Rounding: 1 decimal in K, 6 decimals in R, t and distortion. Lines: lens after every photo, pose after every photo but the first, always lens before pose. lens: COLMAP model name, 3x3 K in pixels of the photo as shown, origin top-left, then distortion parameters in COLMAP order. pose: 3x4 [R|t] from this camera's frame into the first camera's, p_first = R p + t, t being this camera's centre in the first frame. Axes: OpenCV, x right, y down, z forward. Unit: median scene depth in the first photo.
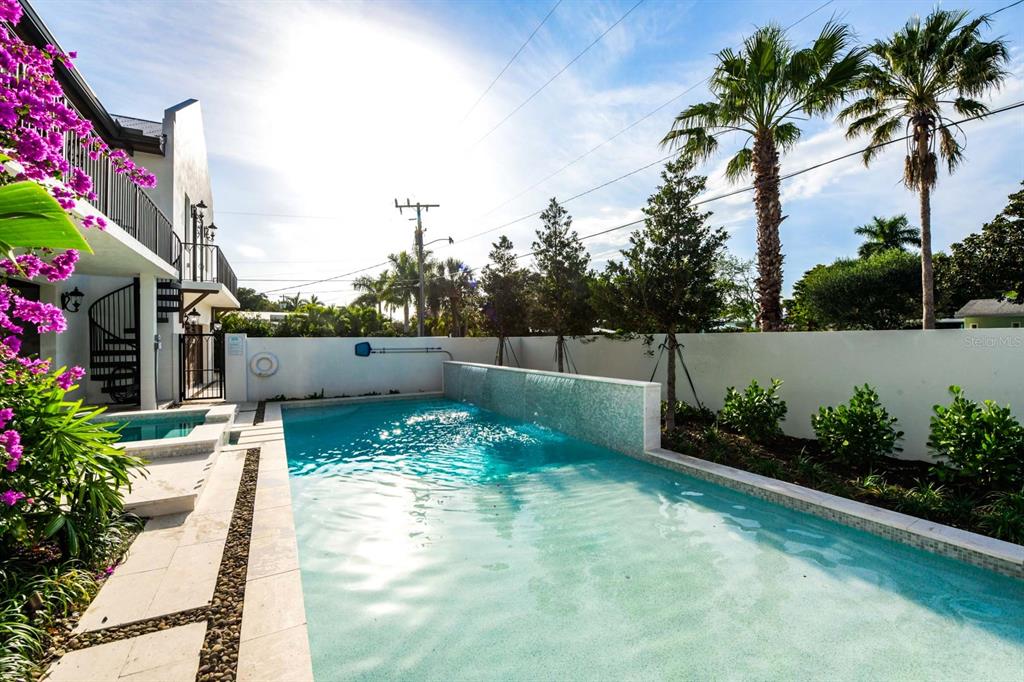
lens RADIAL K [[412.6, 0, 506.4], [0, 412.6, 338.8], [0, 0, 1]] dist [-0.010789, -0.000582]
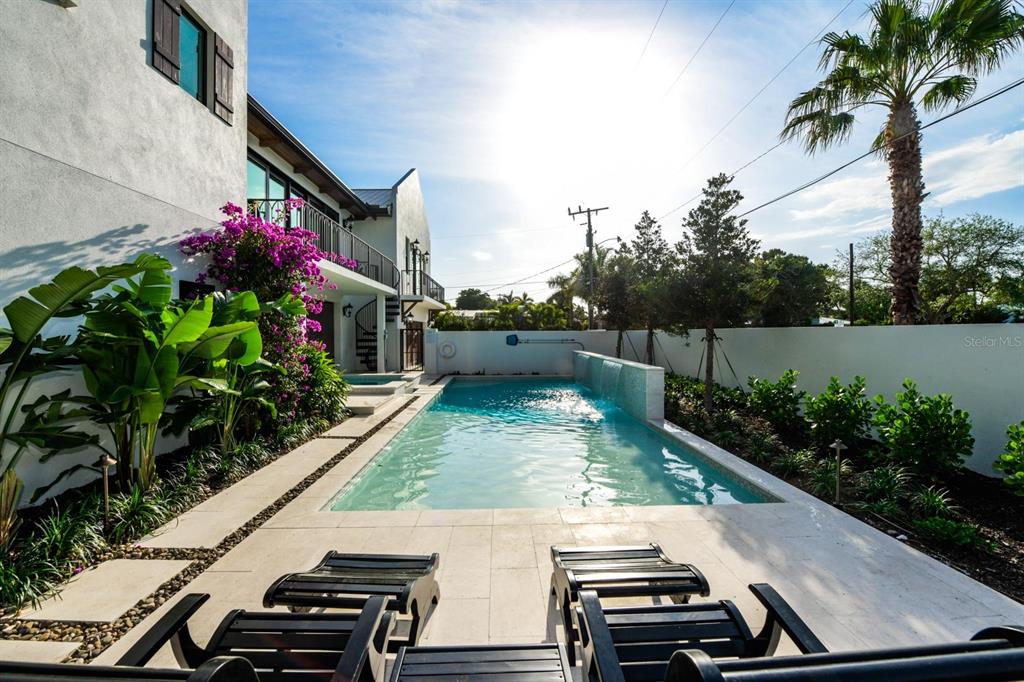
lens RADIAL K [[412.6, 0, 514.2], [0, 412.6, 338.7], [0, 0, 1]] dist [-0.010789, -0.000582]
pose [[0.886722, 0.008392, -0.462226, 0.302350], [0.000356, 0.999823, 0.018834, -0.003628], [0.462302, -0.016865, 0.886562, -0.191812]]
